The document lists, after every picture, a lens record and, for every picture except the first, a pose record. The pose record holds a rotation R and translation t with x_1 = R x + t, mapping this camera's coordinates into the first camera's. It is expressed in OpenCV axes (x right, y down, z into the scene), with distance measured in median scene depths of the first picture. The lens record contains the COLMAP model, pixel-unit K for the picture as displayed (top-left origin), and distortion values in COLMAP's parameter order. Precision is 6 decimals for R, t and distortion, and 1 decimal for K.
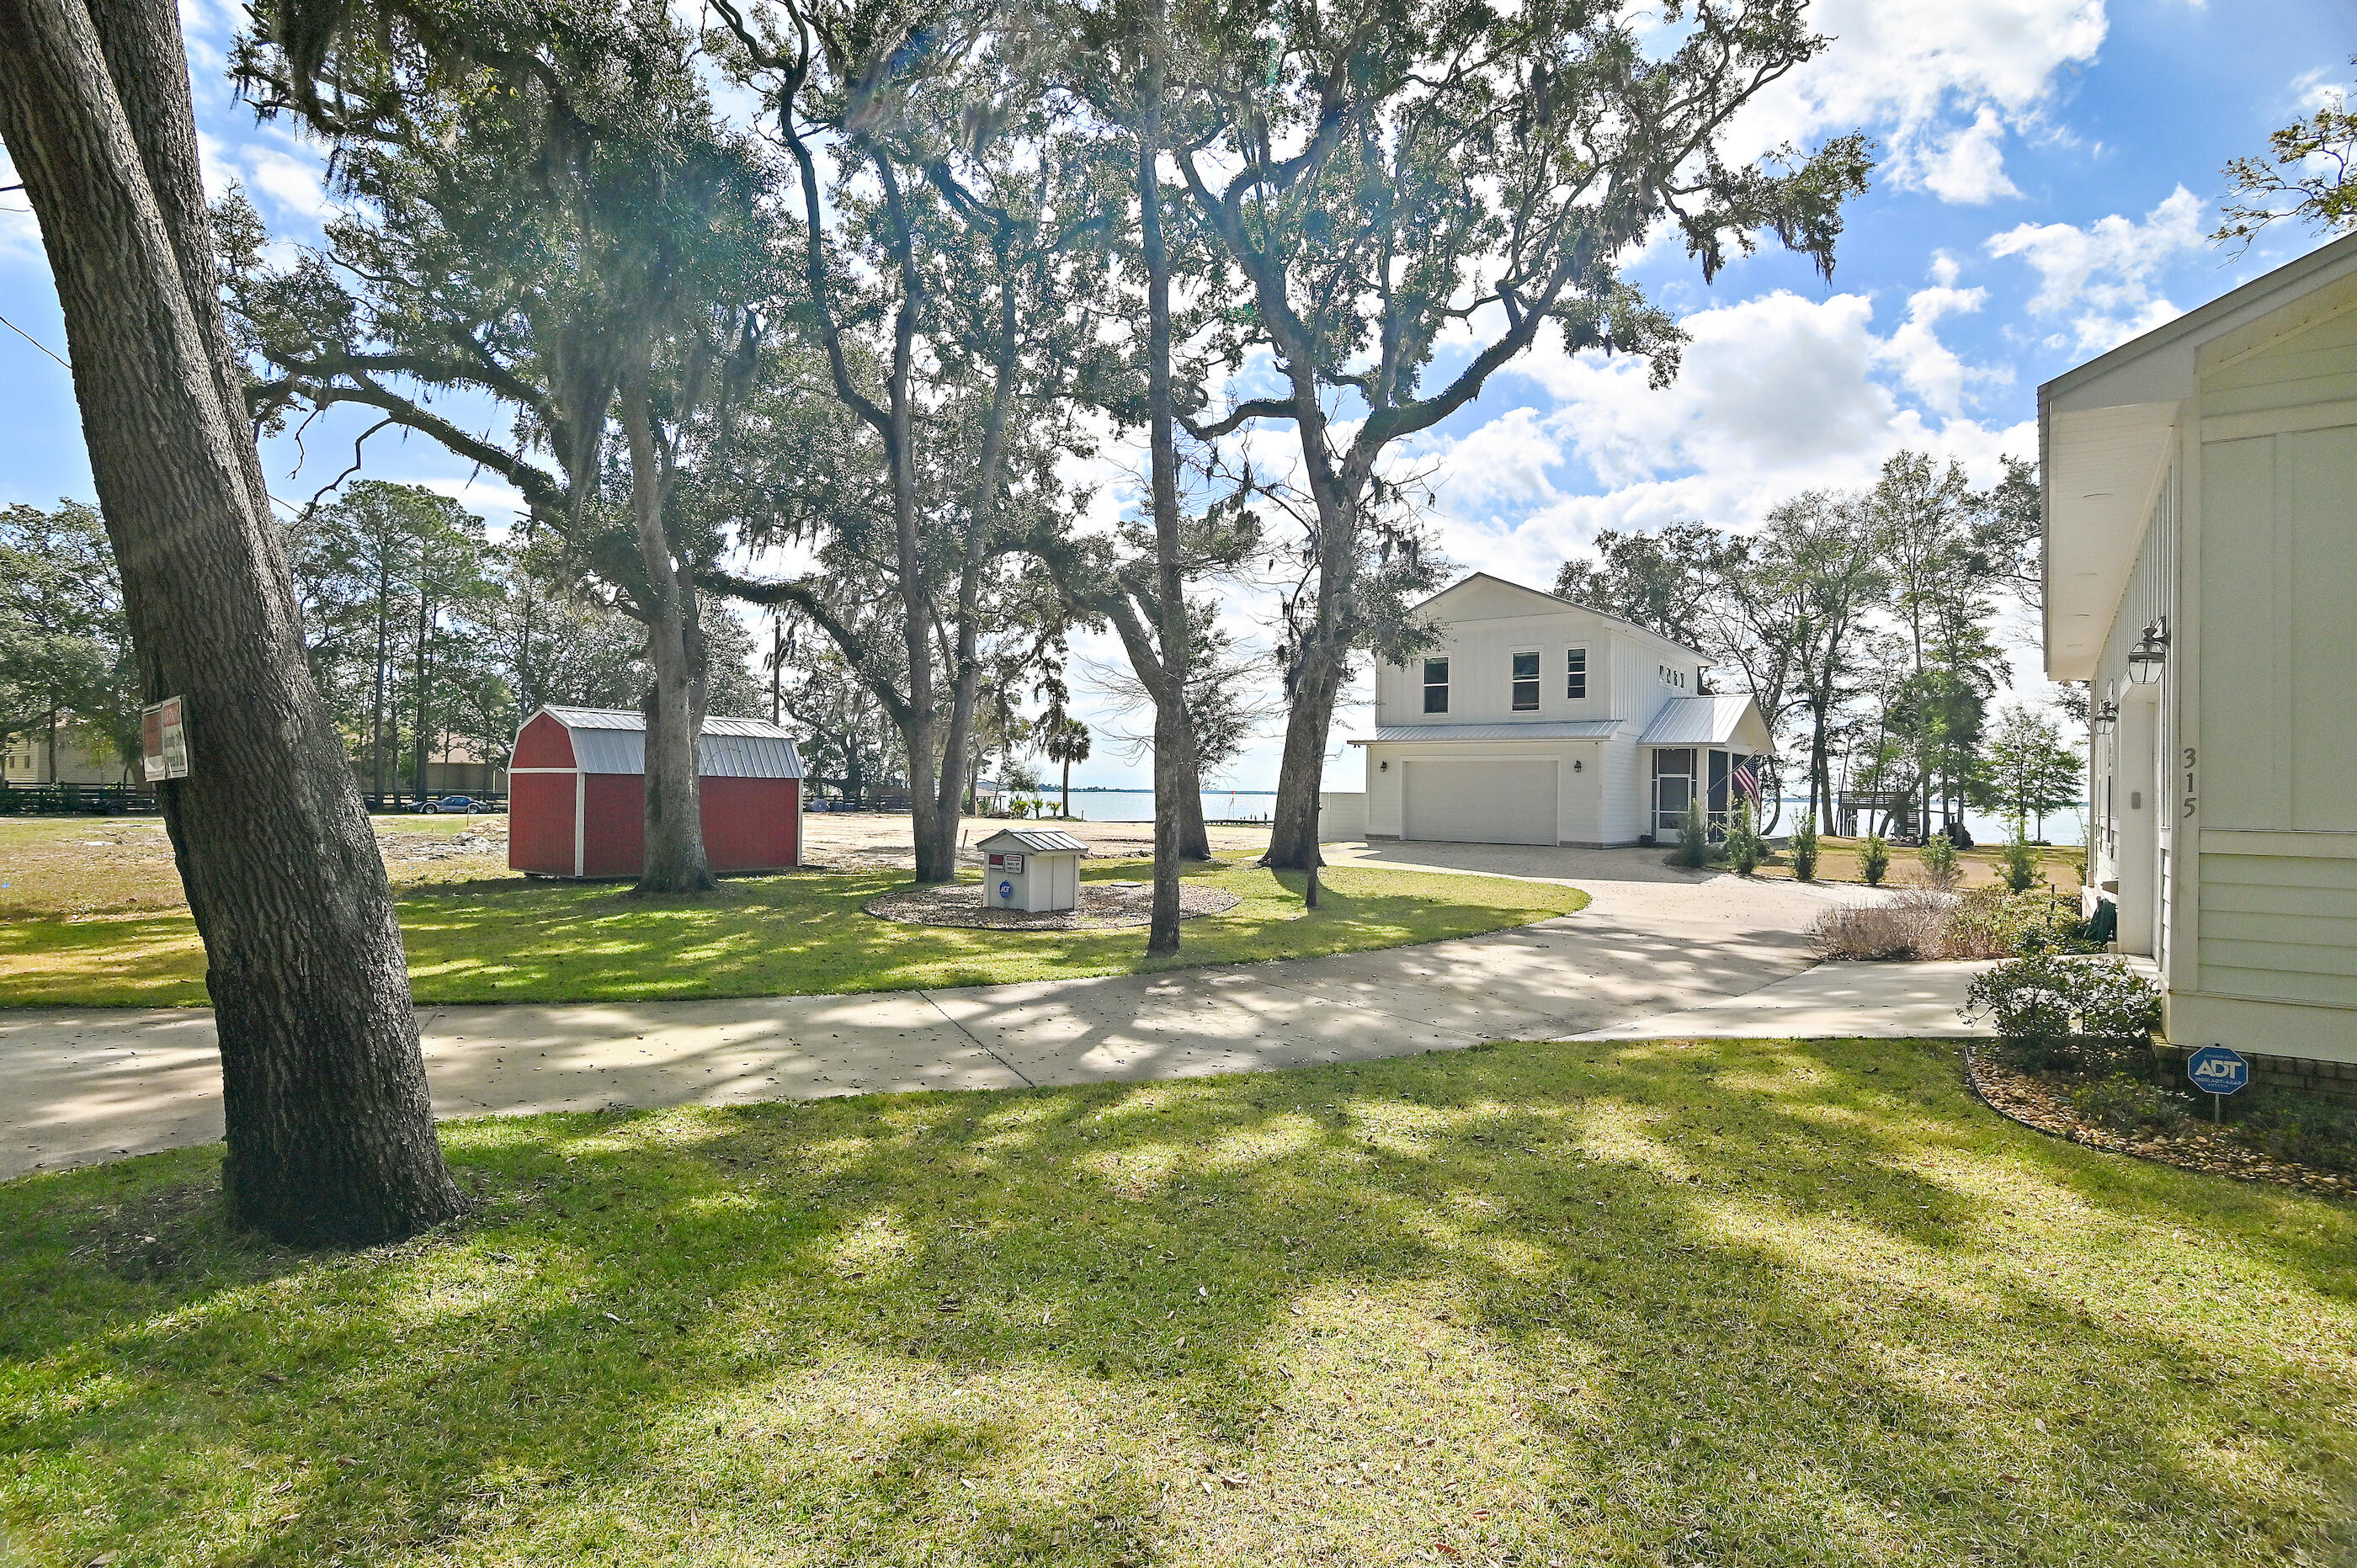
lens RADIAL K [[1191.8, 0, 1178.5], [0, 1191.8, 784.0], [0, 0, 1]] dist [-0.048034, 0.135956]
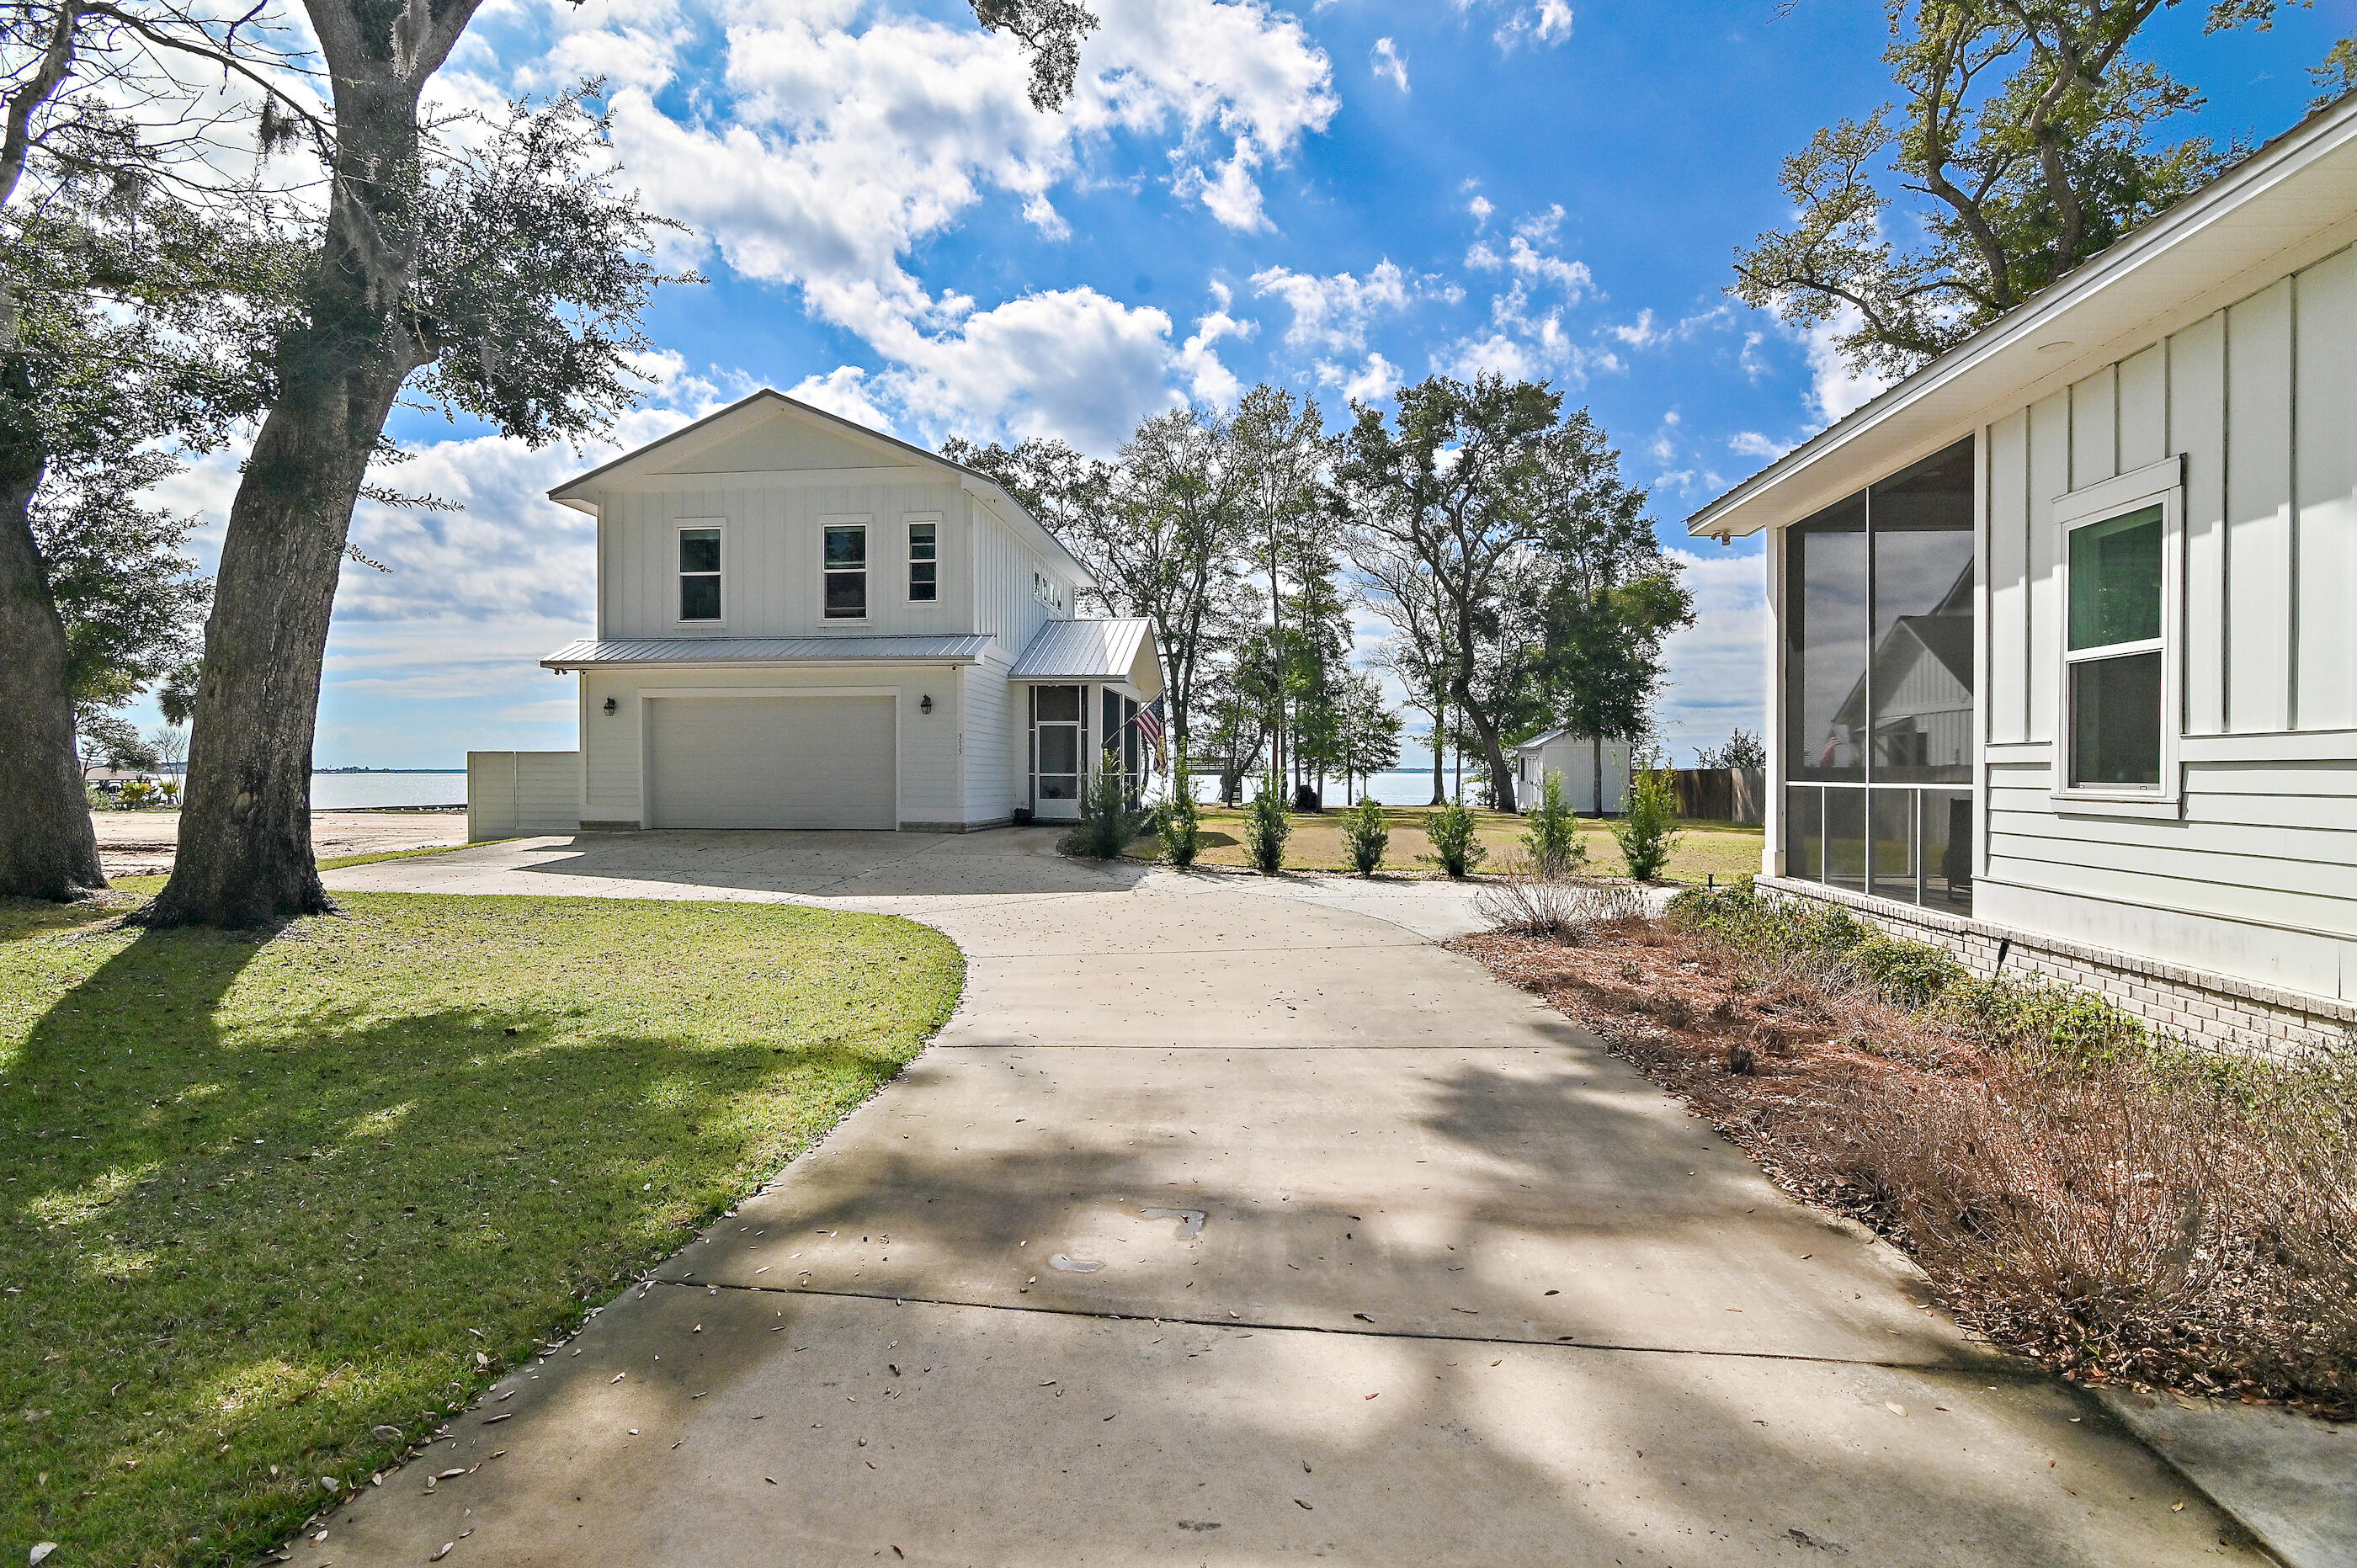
lens RADIAL K [[1146.3, 0, 1178.5], [0, 1146.3, 784.0], [0, 0, 1]] dist [-0.028810, -0.000237]
pose [[0.855076, -0.016946, 0.518225, 0.119467], [0.007245, 0.999759, 0.020737, 0.014582], [-0.518452, -0.013977, 0.854993, 0.362713]]
